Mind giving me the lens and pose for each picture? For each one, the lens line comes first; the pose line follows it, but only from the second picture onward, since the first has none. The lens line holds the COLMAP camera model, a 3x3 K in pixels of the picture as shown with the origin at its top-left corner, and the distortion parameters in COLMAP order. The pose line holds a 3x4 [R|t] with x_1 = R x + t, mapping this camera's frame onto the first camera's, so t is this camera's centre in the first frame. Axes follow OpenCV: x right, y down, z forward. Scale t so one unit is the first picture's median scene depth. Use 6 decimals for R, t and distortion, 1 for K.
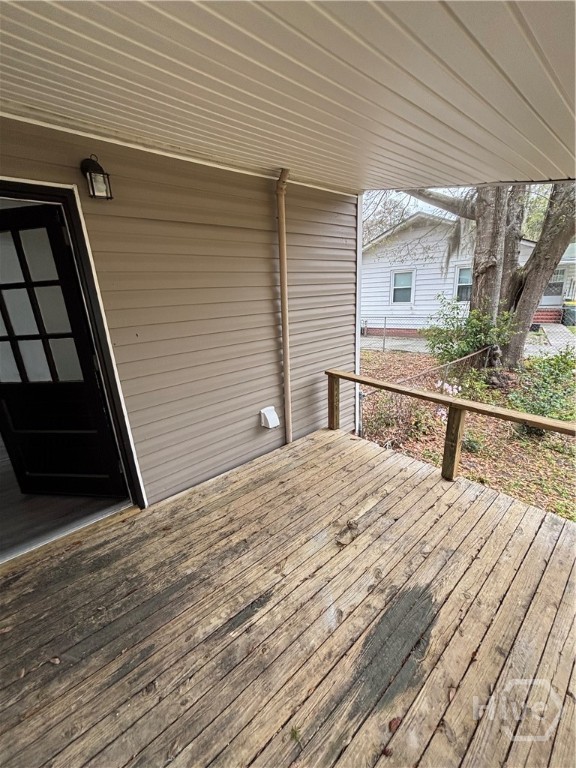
lens RADIAL K [[310.8, 0, 286.8], [0, 310.8, 384.4], [0, 0, 1]] dist [-0.003288, 0.001957]
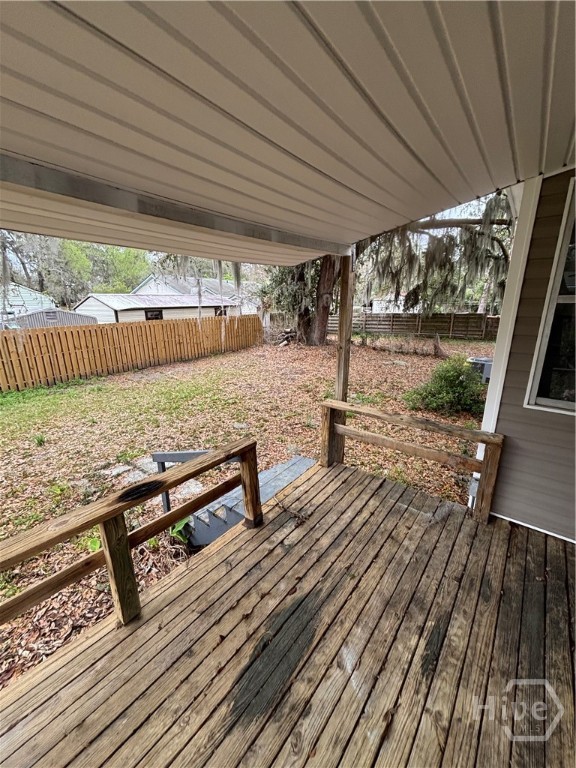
lens RADIAL K [[310.8, 0, 289.3], [0, 310.8, 387.7], [0, 0, 1]] dist [-0.003288, 0.001957]
pose [[-0.979950, 0.102720, -0.170724, 0.410126], [-0.004394, 0.845511, 0.533939, -0.458864], [0.199195, 0.523984, -0.828108, 1.367194]]
